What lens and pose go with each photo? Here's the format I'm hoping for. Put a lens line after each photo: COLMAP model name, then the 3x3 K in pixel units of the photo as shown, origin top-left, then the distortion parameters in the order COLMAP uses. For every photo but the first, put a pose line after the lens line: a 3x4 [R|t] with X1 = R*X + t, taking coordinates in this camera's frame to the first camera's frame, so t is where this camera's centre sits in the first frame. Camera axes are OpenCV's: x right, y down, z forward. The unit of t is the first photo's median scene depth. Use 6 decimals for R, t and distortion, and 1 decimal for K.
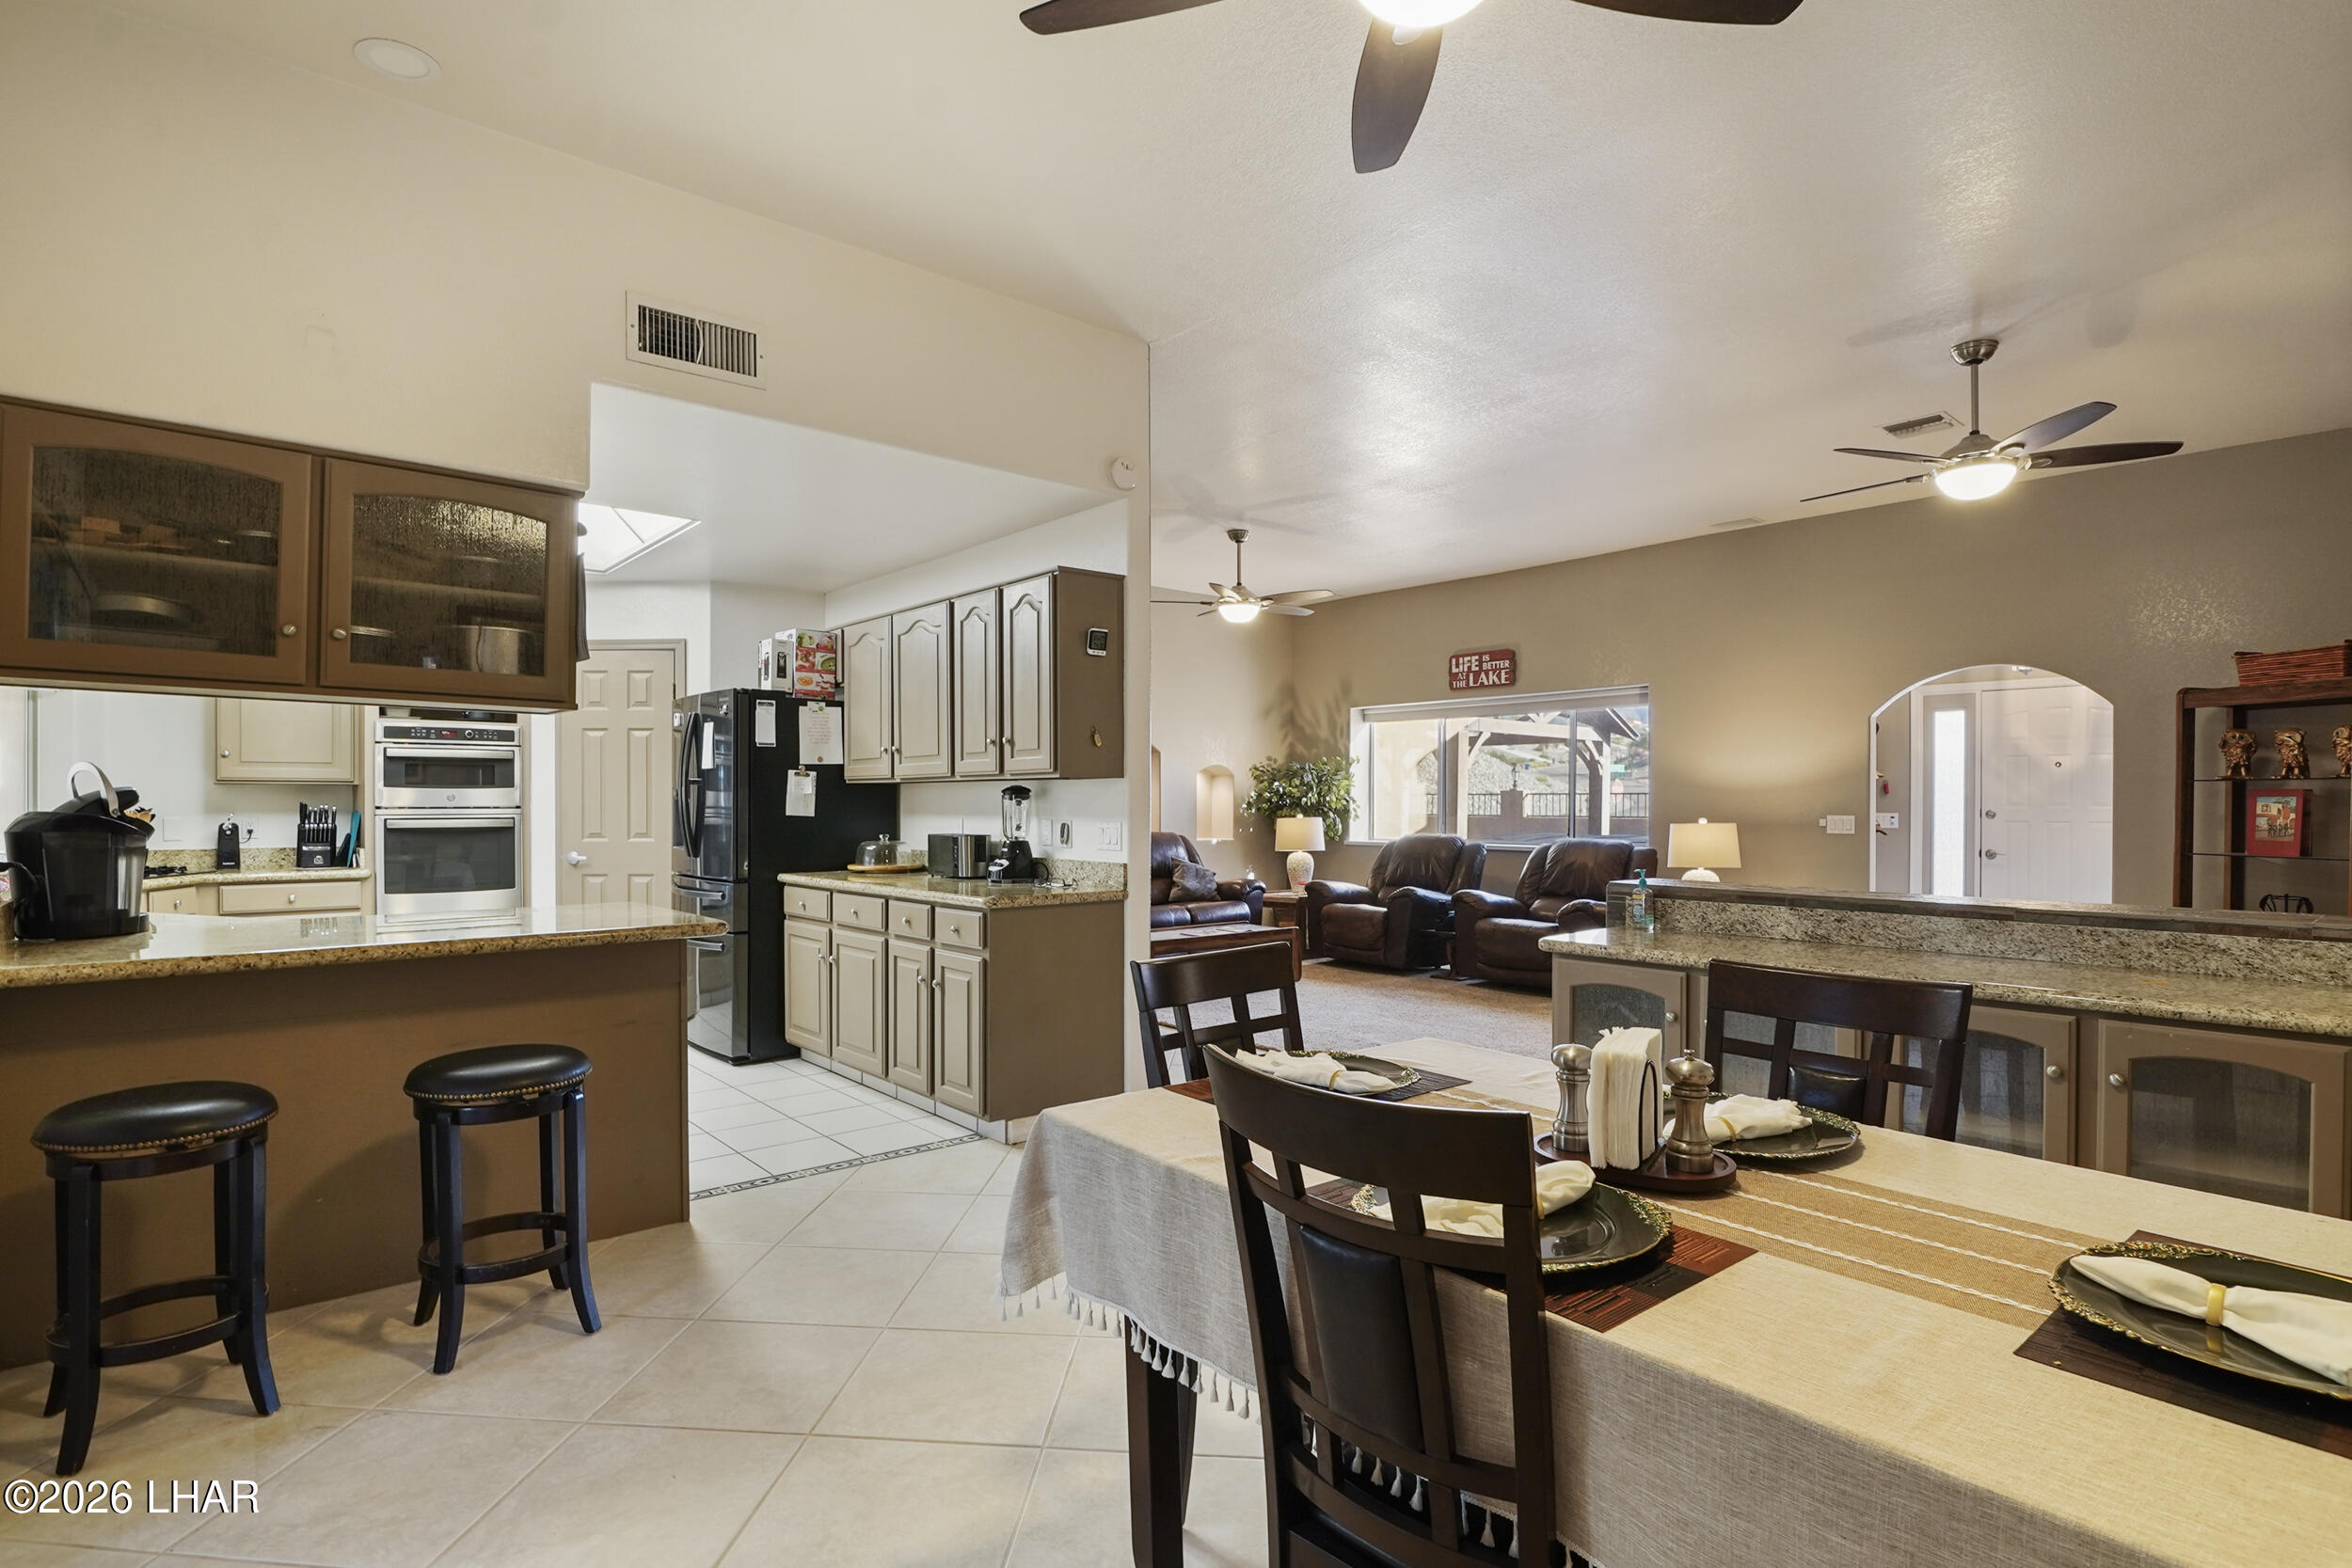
lens RADIAL K [[1160.9, 0, 1162.7], [0, 1160.9, 808.5], [0, 0, 1]] dist [-0.016223, -0.000665]
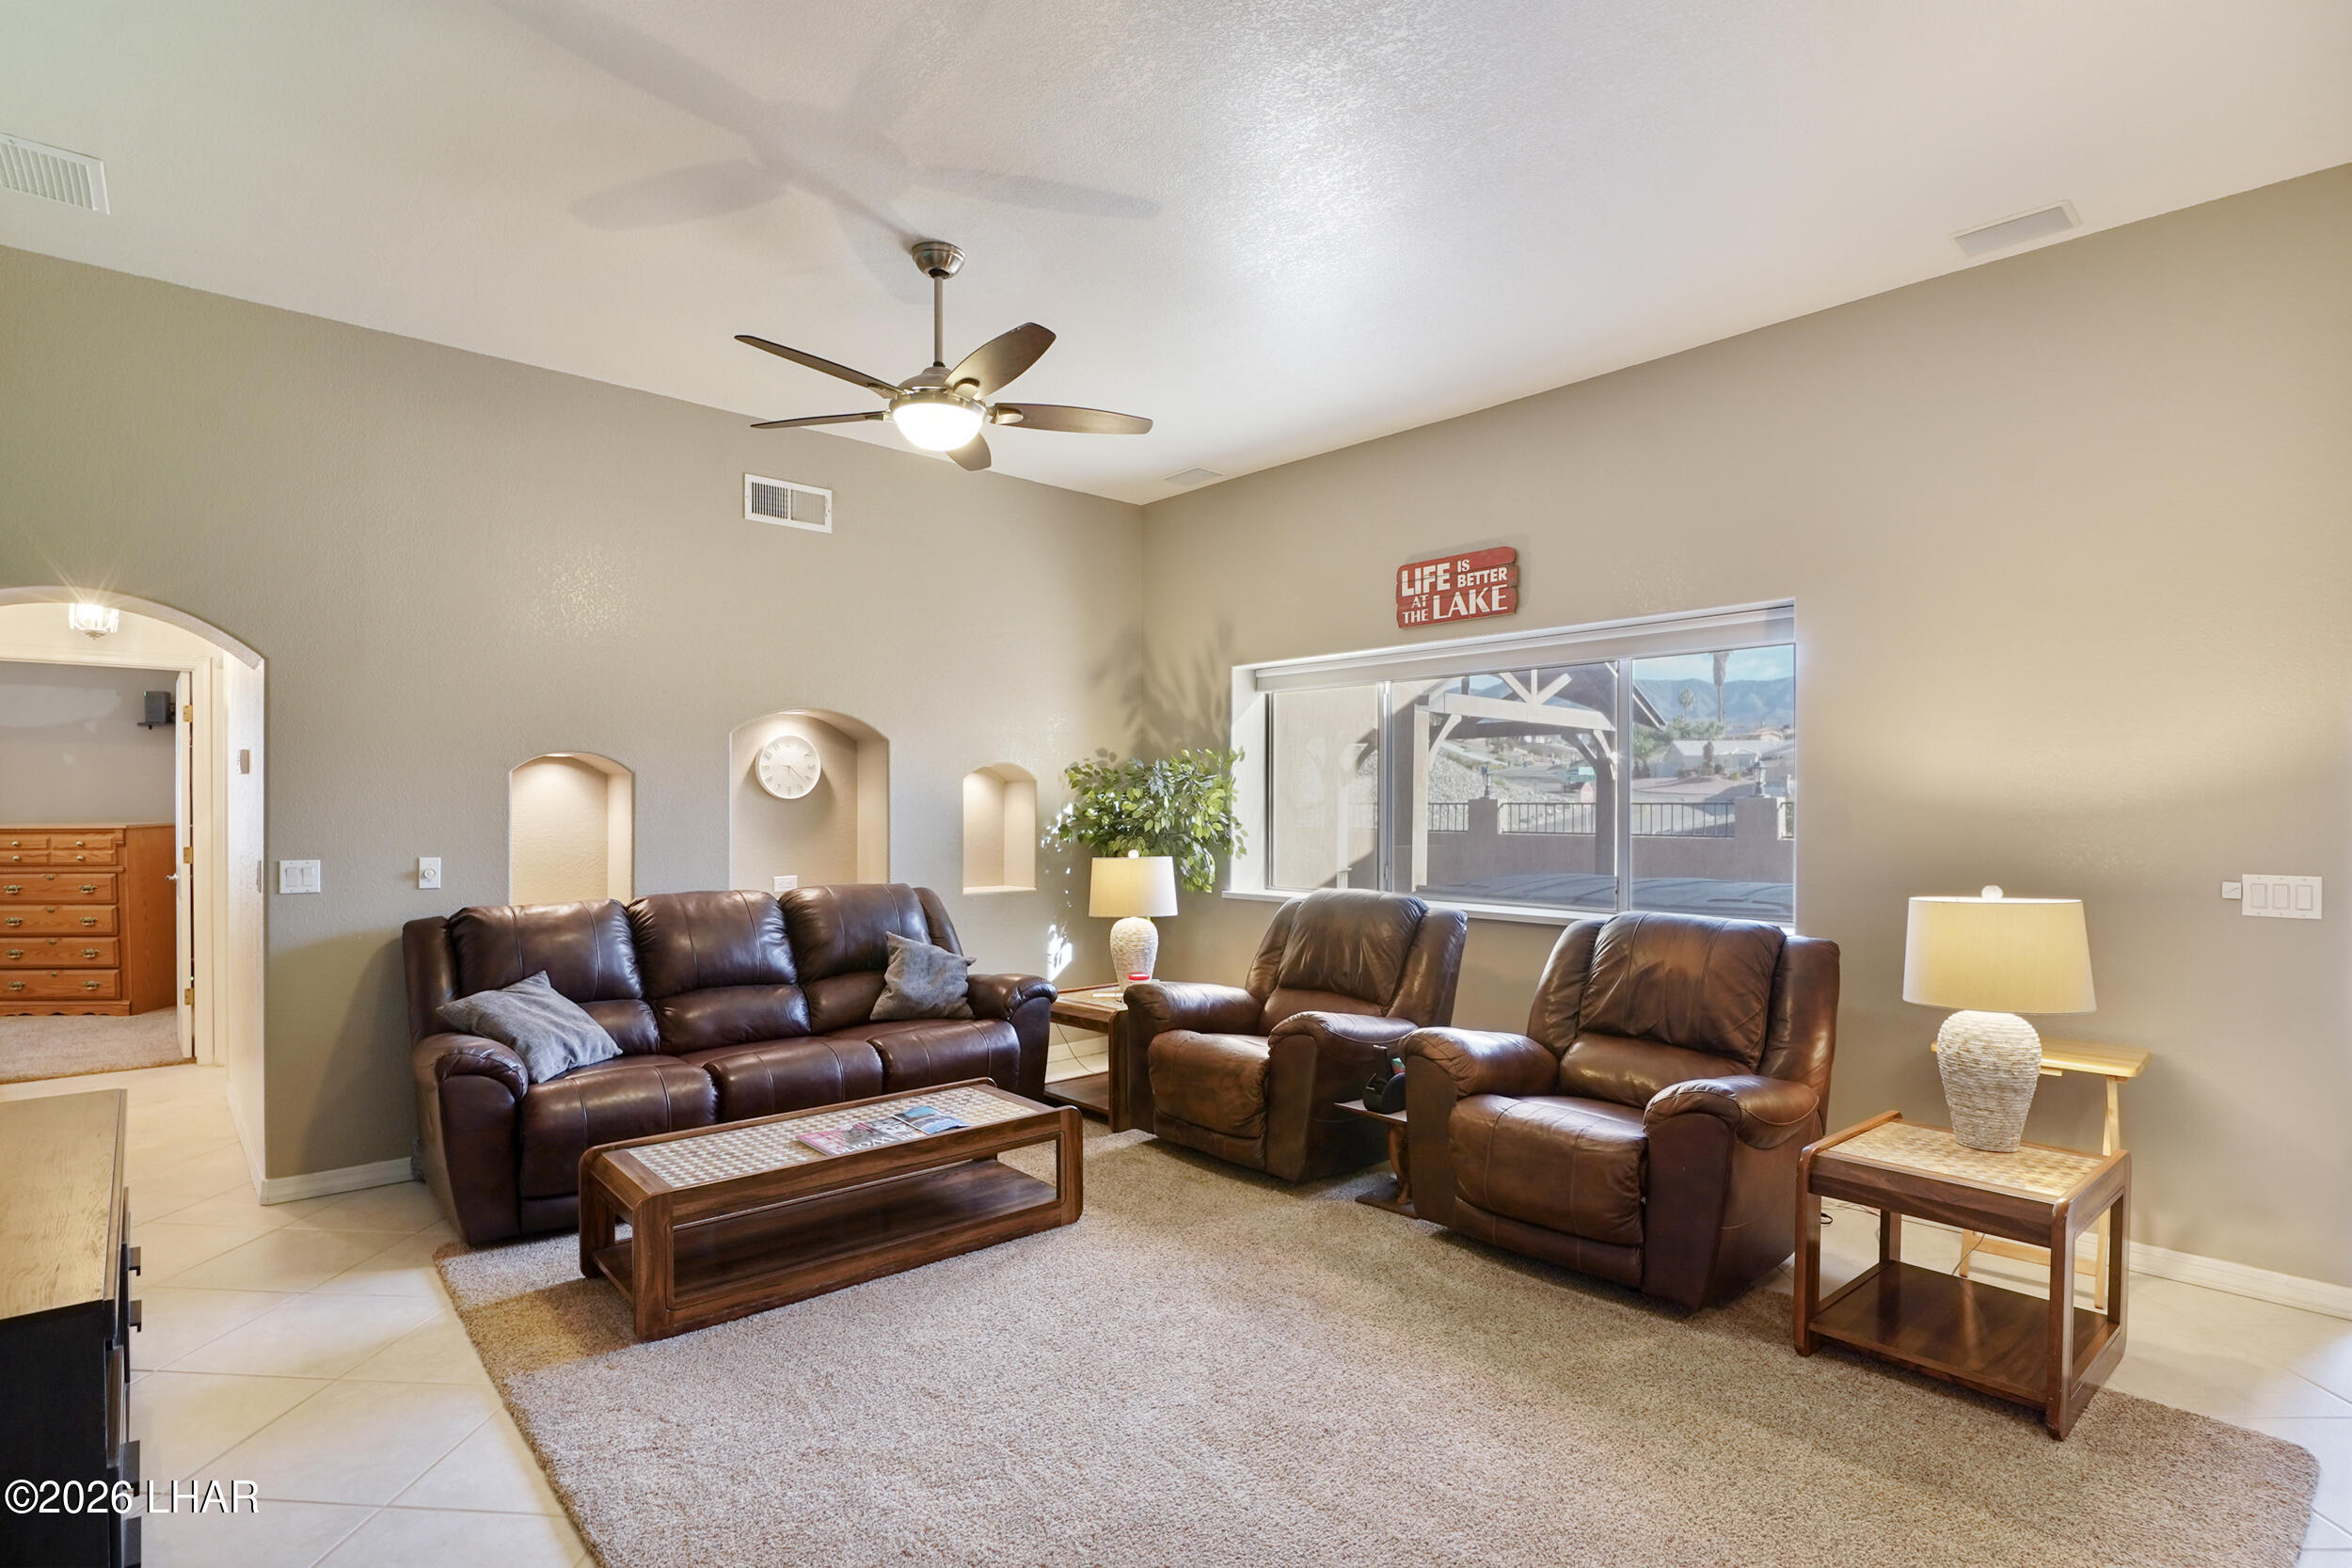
lens RADIAL K [[1160.9, 0, 1162.7], [0, 1160.9, 808.5], [0, 0, 1]] dist [-0.016223, -0.000665]
pose [[0.999351, -0.001593, 0.035991, 0.112210], [0.001696, 0.999995, -0.002841, -0.013734], [-0.035987, 0.002900, 0.999348, 0.439207]]
